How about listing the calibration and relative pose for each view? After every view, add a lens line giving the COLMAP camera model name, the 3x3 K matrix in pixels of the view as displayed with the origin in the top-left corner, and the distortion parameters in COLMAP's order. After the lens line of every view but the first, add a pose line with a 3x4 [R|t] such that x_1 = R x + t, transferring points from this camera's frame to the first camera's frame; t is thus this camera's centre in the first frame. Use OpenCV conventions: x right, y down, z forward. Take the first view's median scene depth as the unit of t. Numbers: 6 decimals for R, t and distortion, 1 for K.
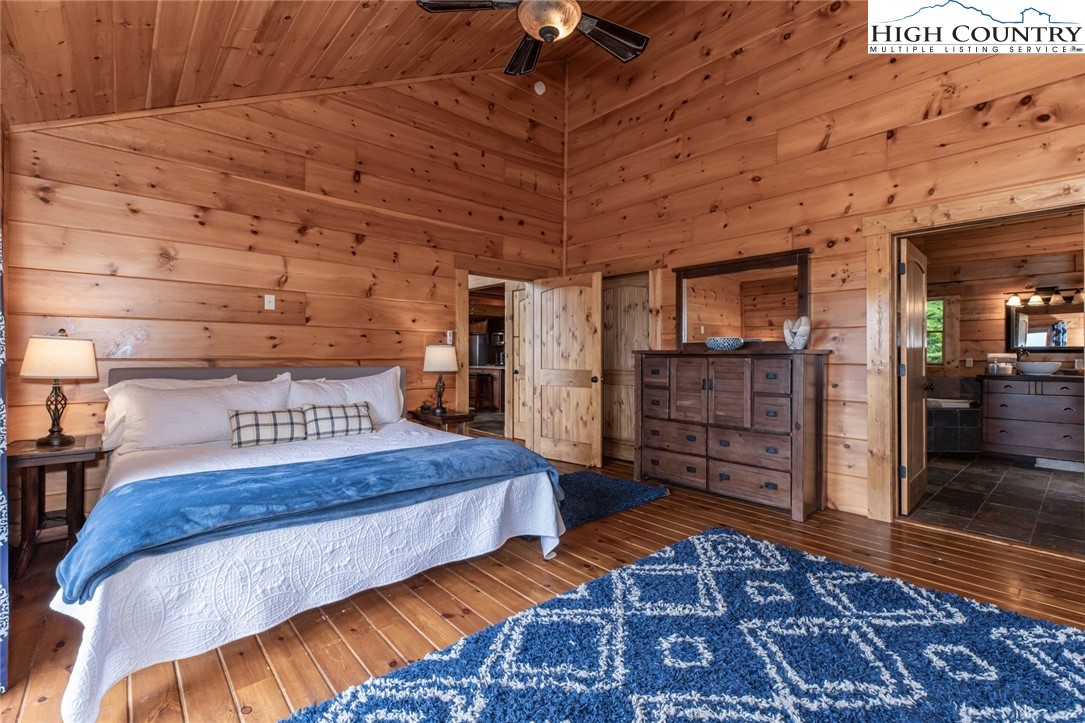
lens RADIAL K [[480.4, 0, 542.1], [0, 480.4, 354.4], [0, 0, 1]] dist [0.003446, -0.002372]
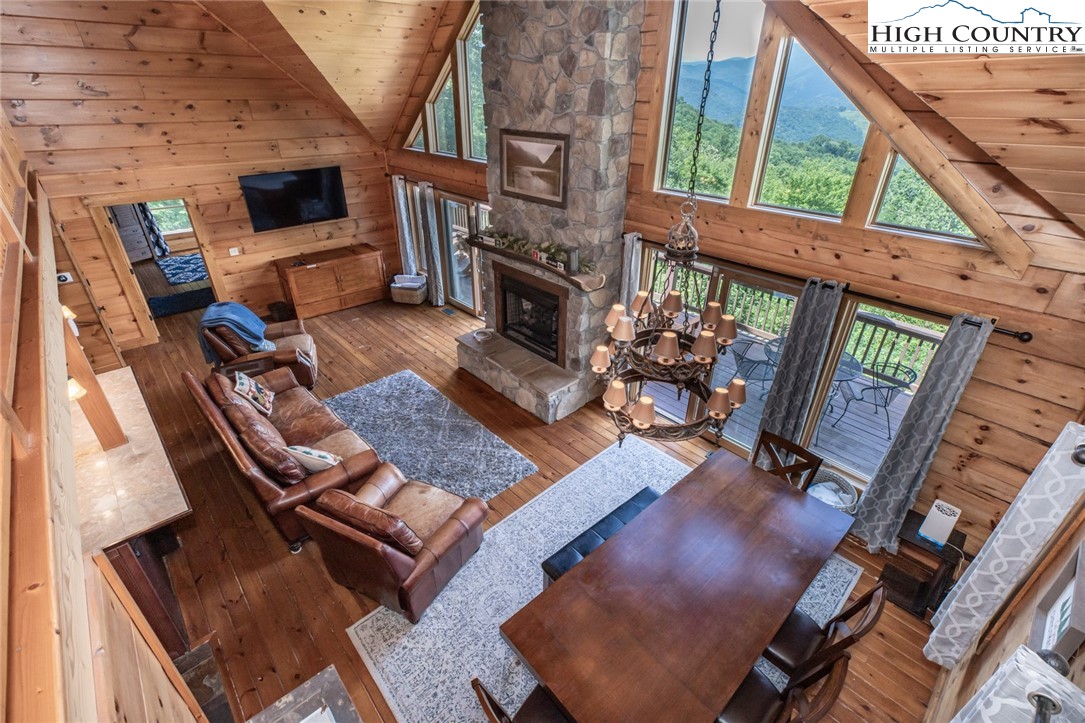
lens RADIAL K [[480.4, 0, 543.2], [0, 480.4, 356.5], [0, 0, 1]] dist [0.003446, -0.002372]
pose [[-0.999730, -0.010267, -0.020838, -1.817564], [-0.018982, 0.878139, 0.478028, -0.683135], [0.013391, 0.478295, -0.878097, 3.803462]]
